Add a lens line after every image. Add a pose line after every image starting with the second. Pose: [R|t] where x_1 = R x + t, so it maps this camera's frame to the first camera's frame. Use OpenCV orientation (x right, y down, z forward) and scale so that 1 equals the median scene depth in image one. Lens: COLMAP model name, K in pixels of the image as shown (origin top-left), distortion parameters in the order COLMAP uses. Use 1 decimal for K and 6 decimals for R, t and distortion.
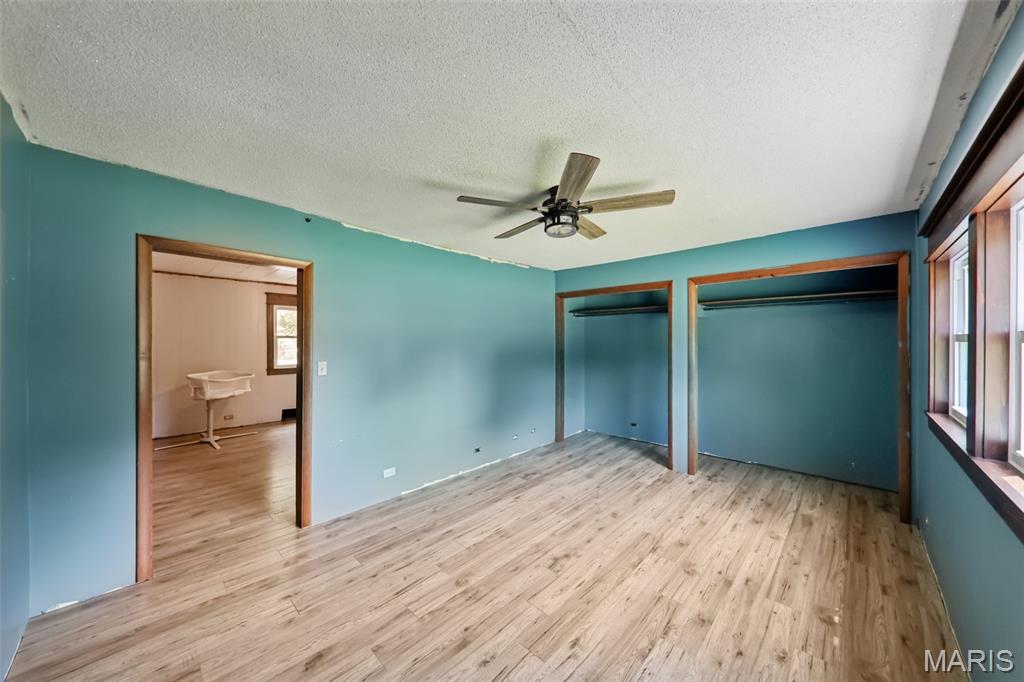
lens RADIAL K [[358.0, 0, 512.0], [0, 358.0, 341.0], [0, 0, 1]] dist [0.015460, -0.007597]
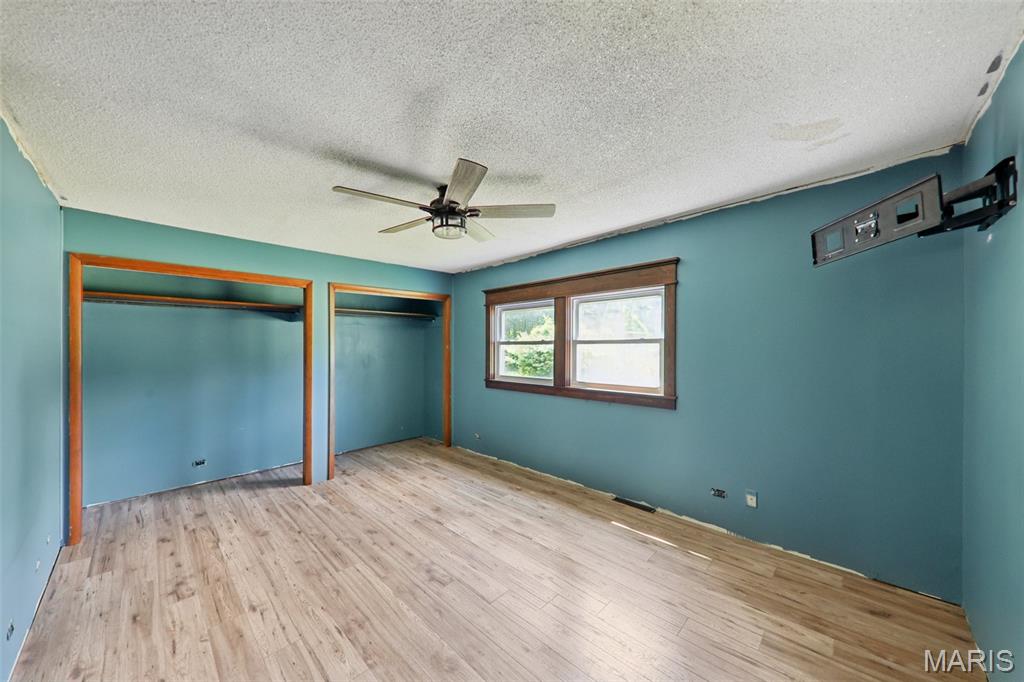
lens RADIAL K [[358.0, 0, 512.0], [0, 358.0, 341.0], [0, 0, 1]] dist [0.015460, -0.007597]
pose [[0.005393, 0.012707, 0.999905, -0.549281], [0.004619, 0.999908, -0.012732, 0.001517], [-0.999975, 0.004688, 0.005334, 0.526706]]
